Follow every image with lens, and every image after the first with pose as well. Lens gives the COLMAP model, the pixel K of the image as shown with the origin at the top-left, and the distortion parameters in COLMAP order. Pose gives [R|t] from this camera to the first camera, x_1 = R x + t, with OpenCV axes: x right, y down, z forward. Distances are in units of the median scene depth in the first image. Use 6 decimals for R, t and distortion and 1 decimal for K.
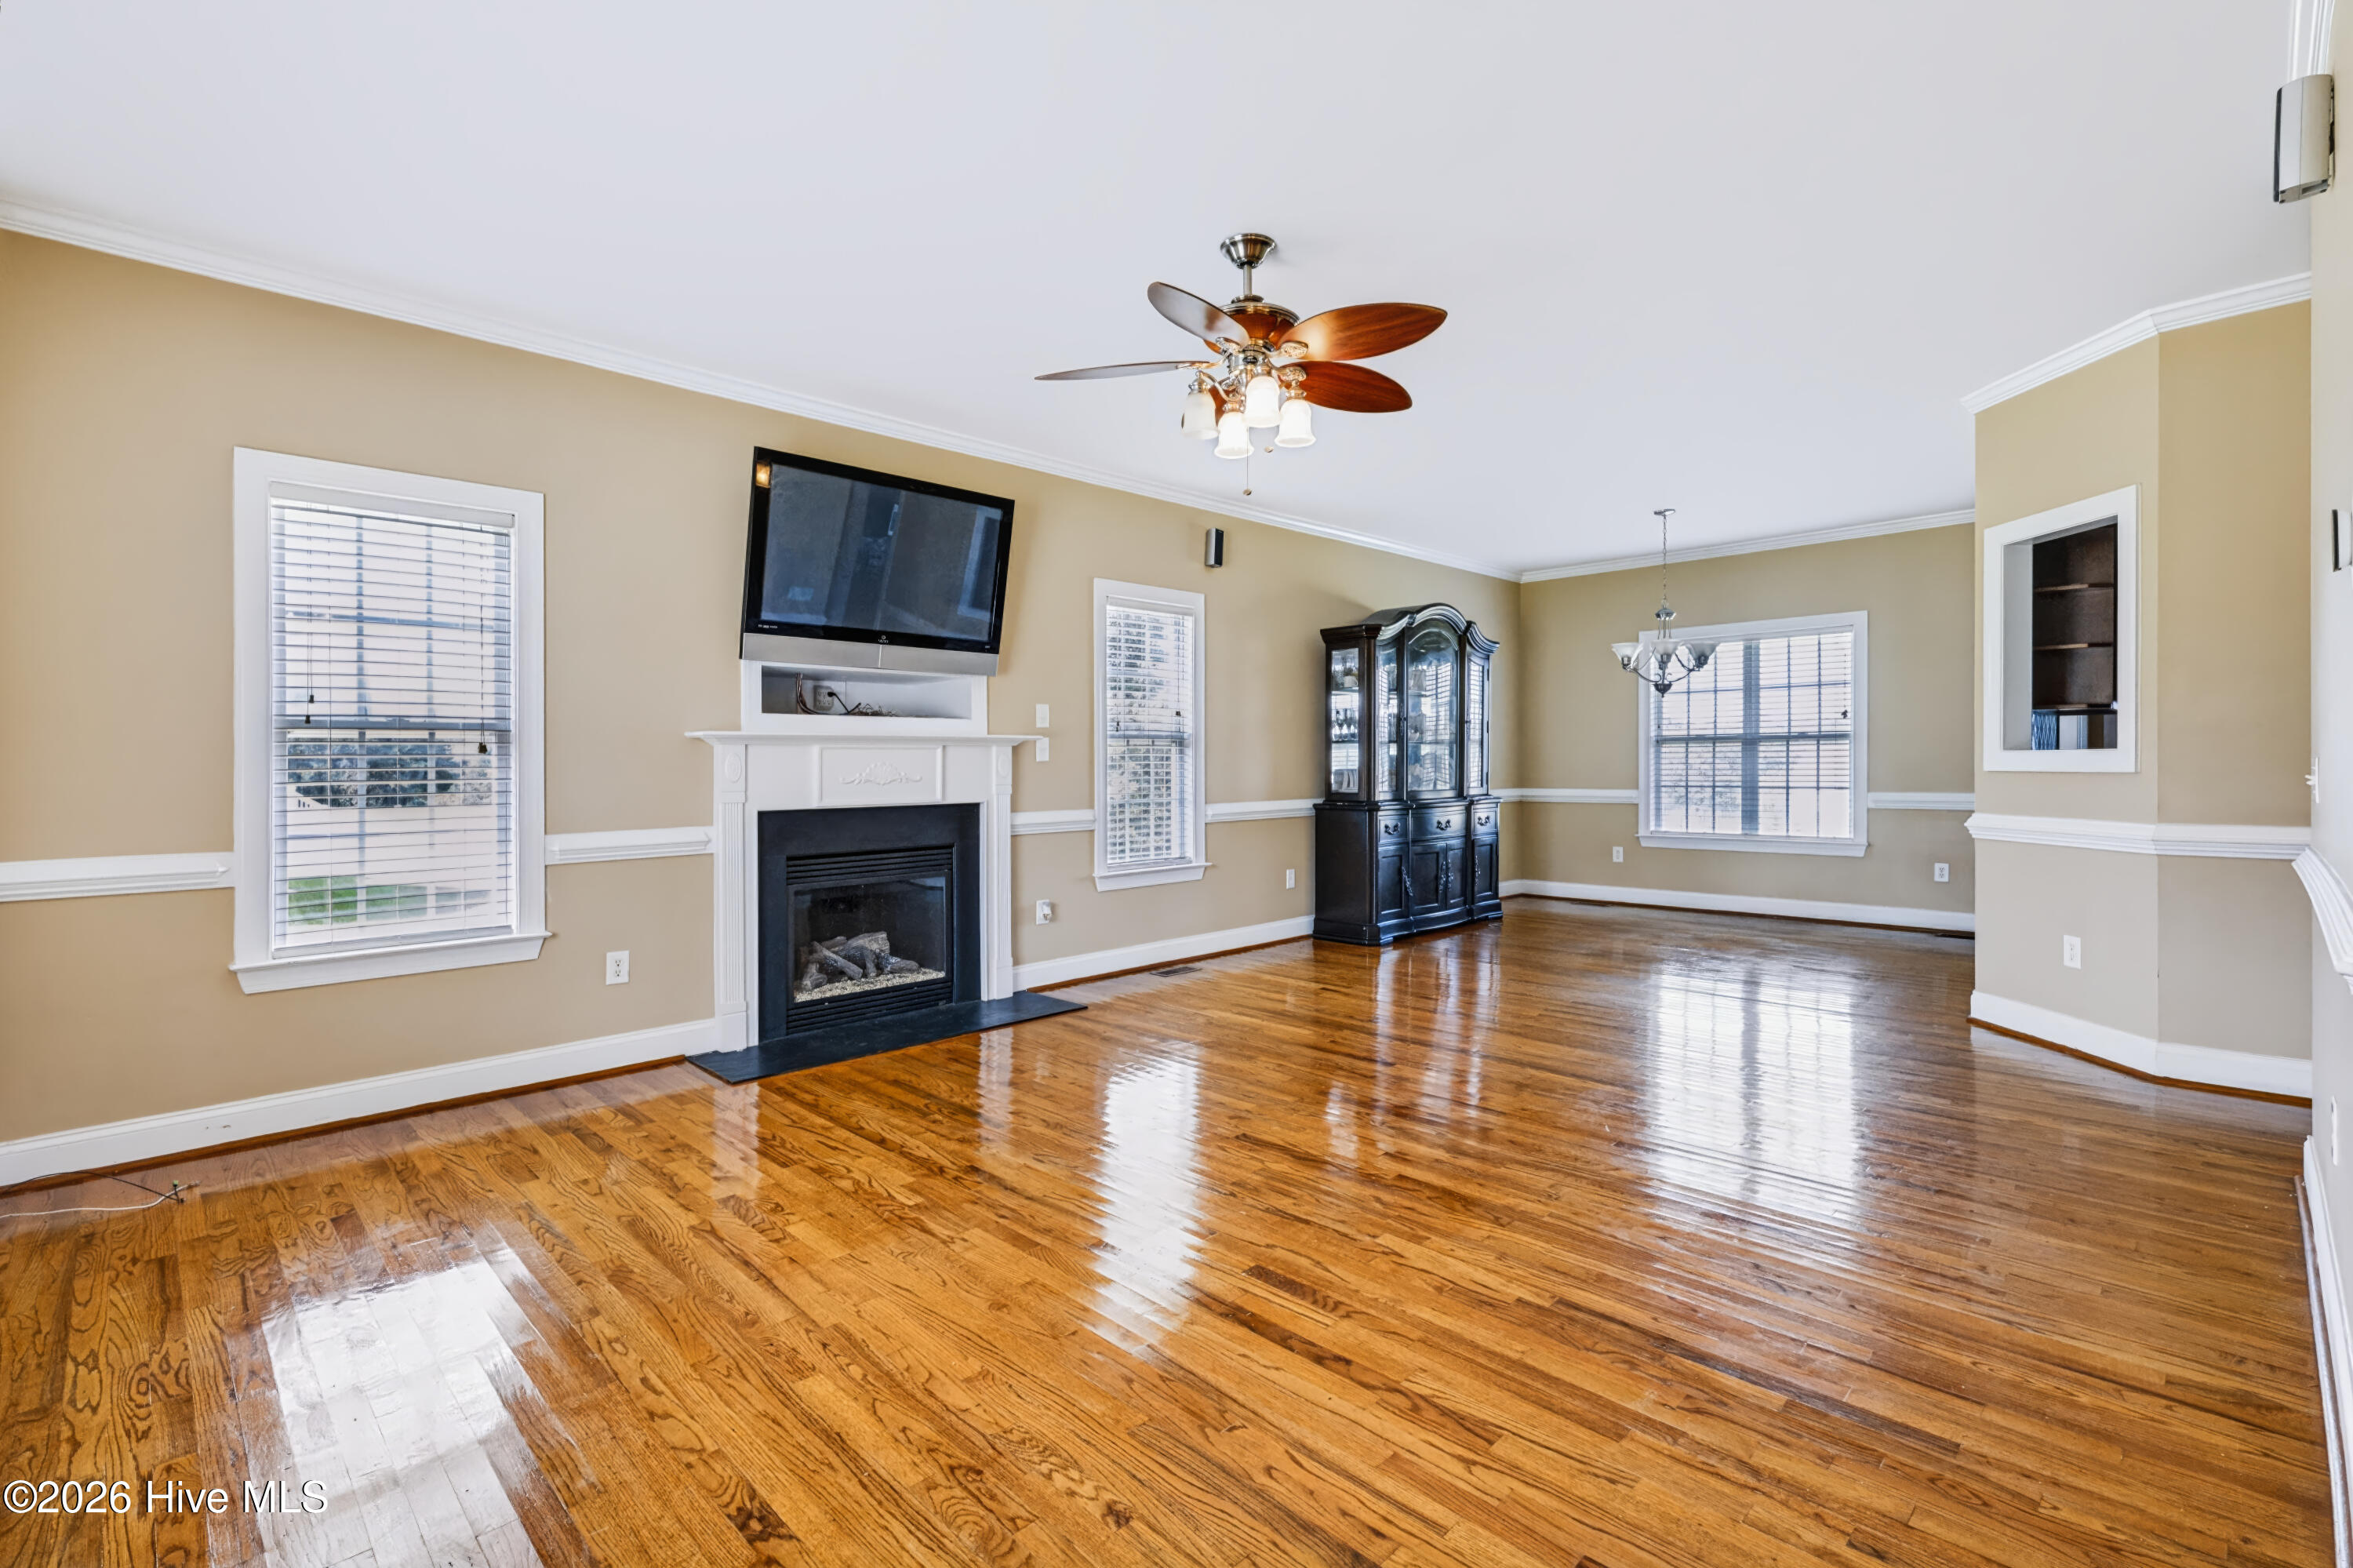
lens RADIAL K [[1065.1, 0, 1178.8], [0, 1065.1, 761.7], [0, 0, 1]] dist [-0.002825, -0.001026]
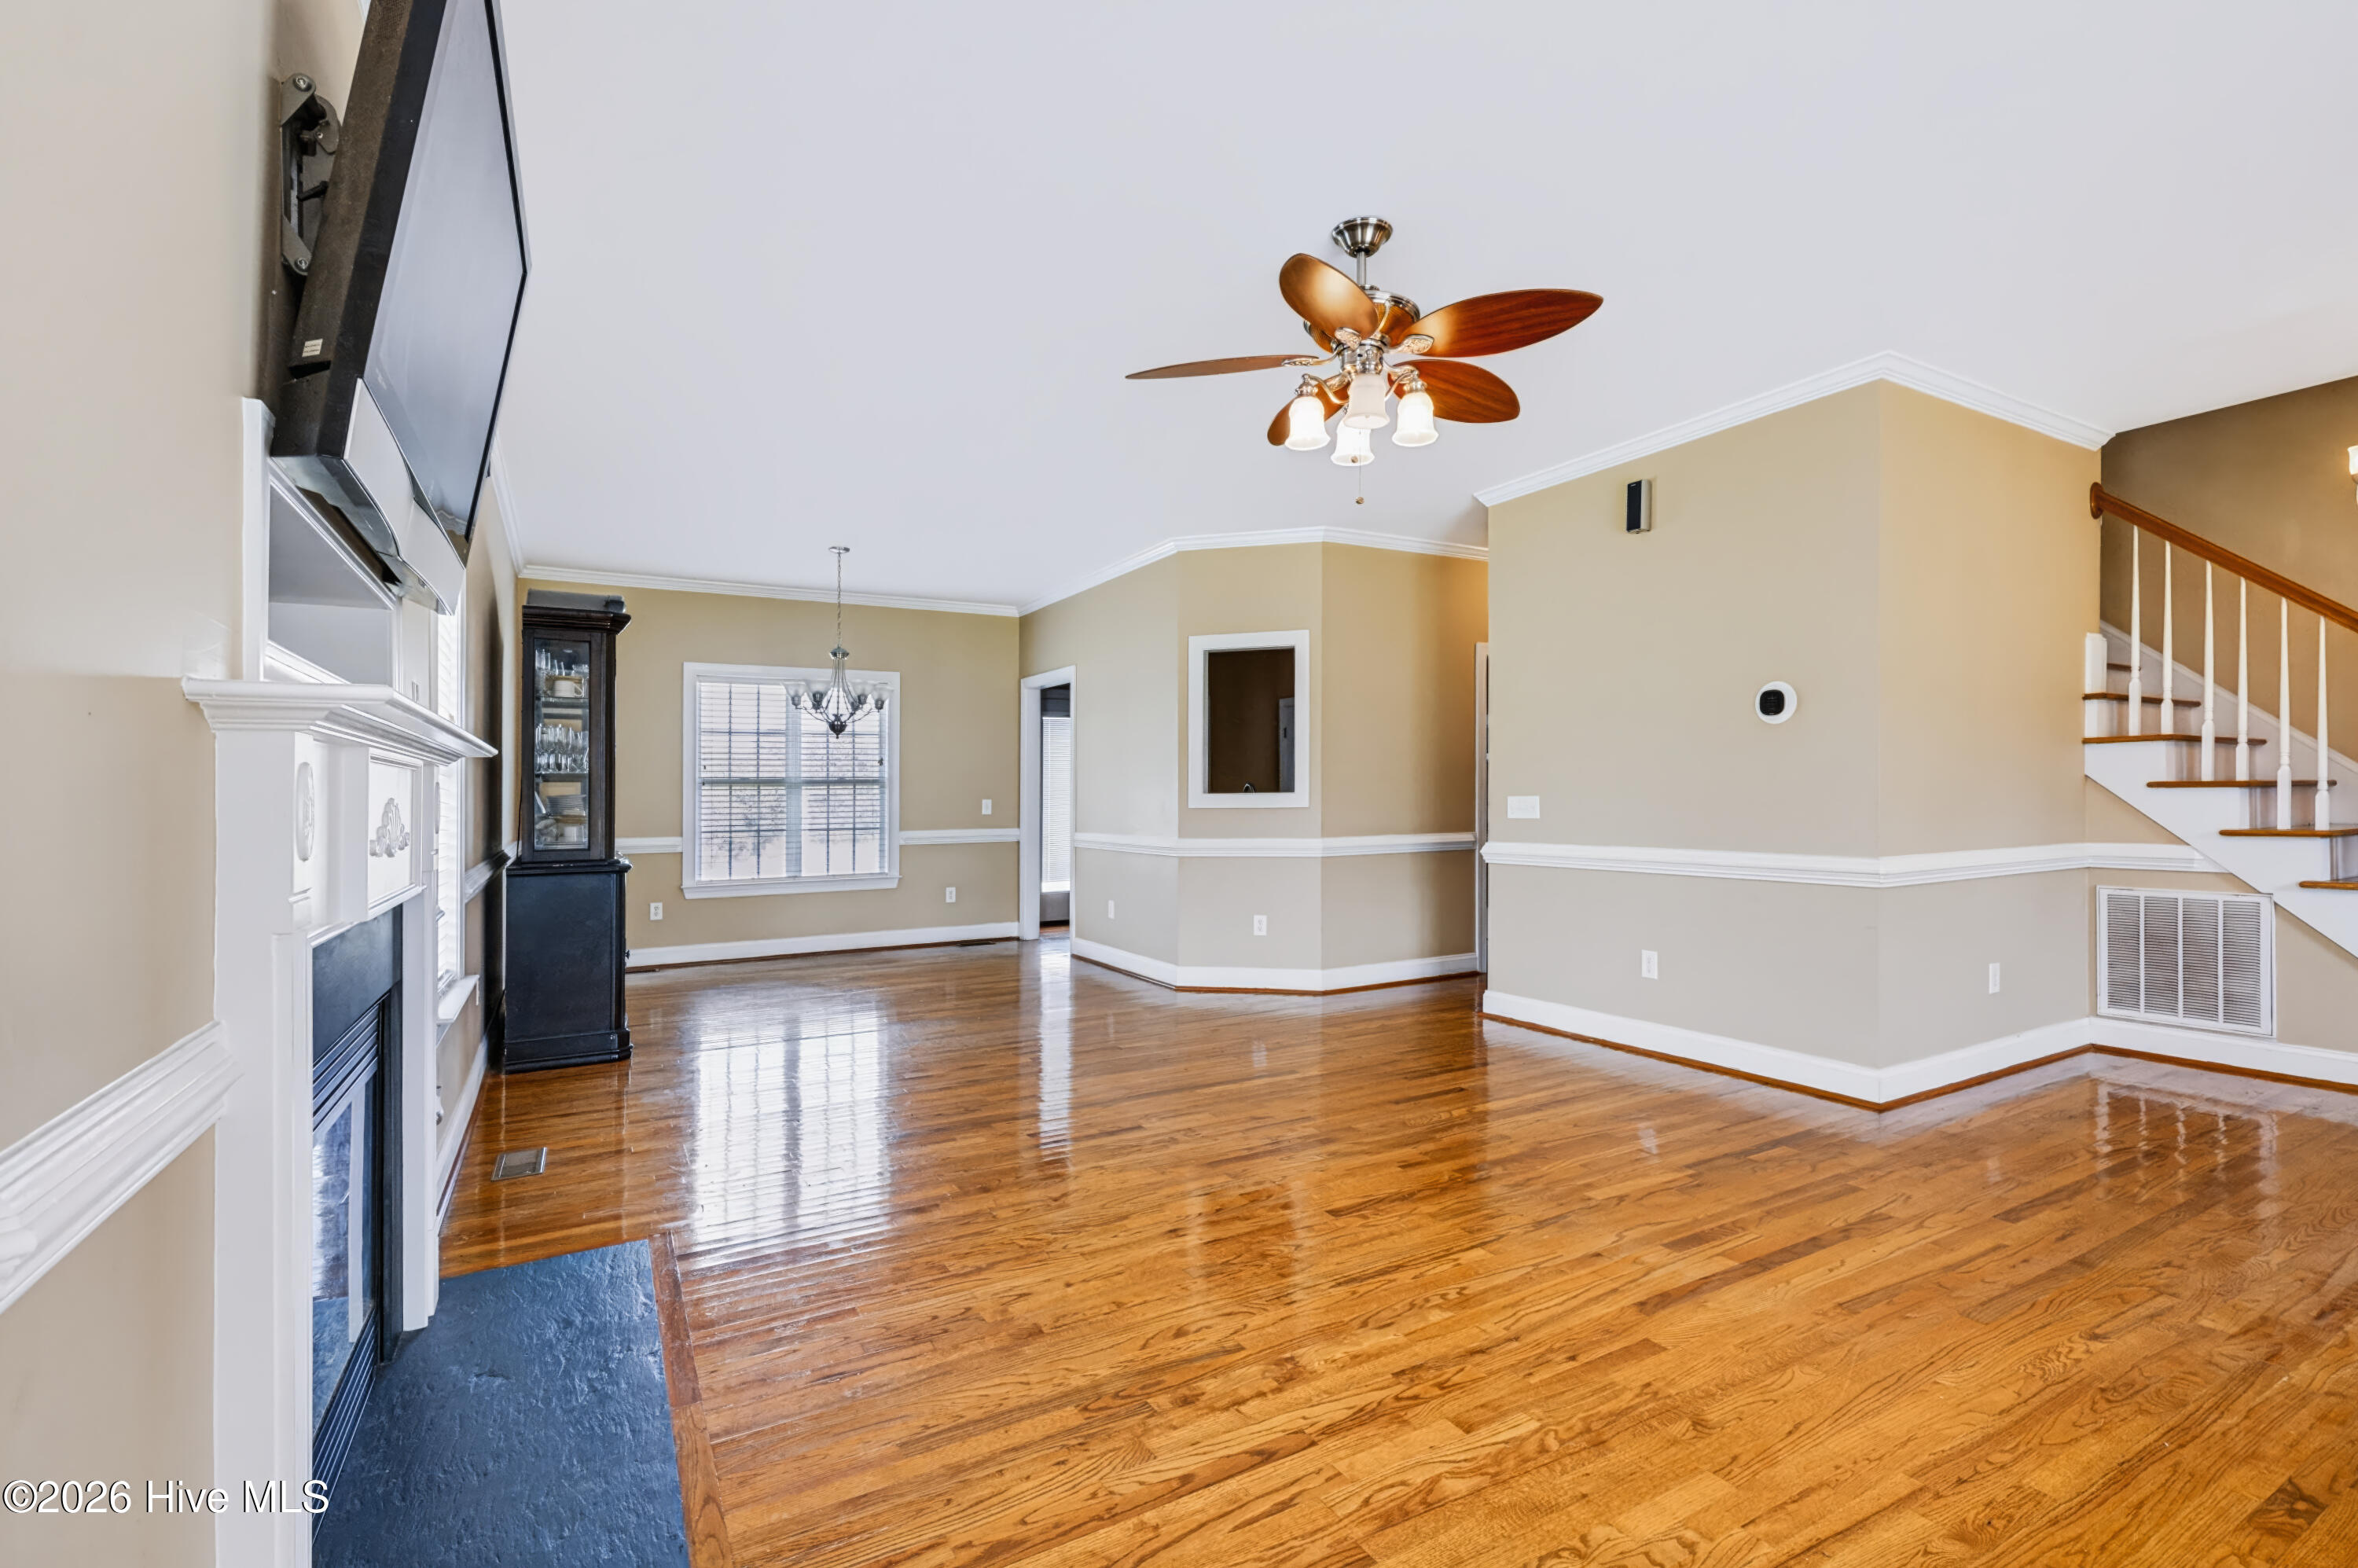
lens RADIAL K [[1067.3, 0, 1186.1], [0, 1067.3, 806.7], [0, 0, 1]] dist [-0.002825, -0.001026]
pose [[0.255386, -0.002398, 0.966836, -0.727103], [0.006881, 0.999976, 0.000663, 0.007210], [-0.966815, 0.006484, 0.255396, 0.769856]]
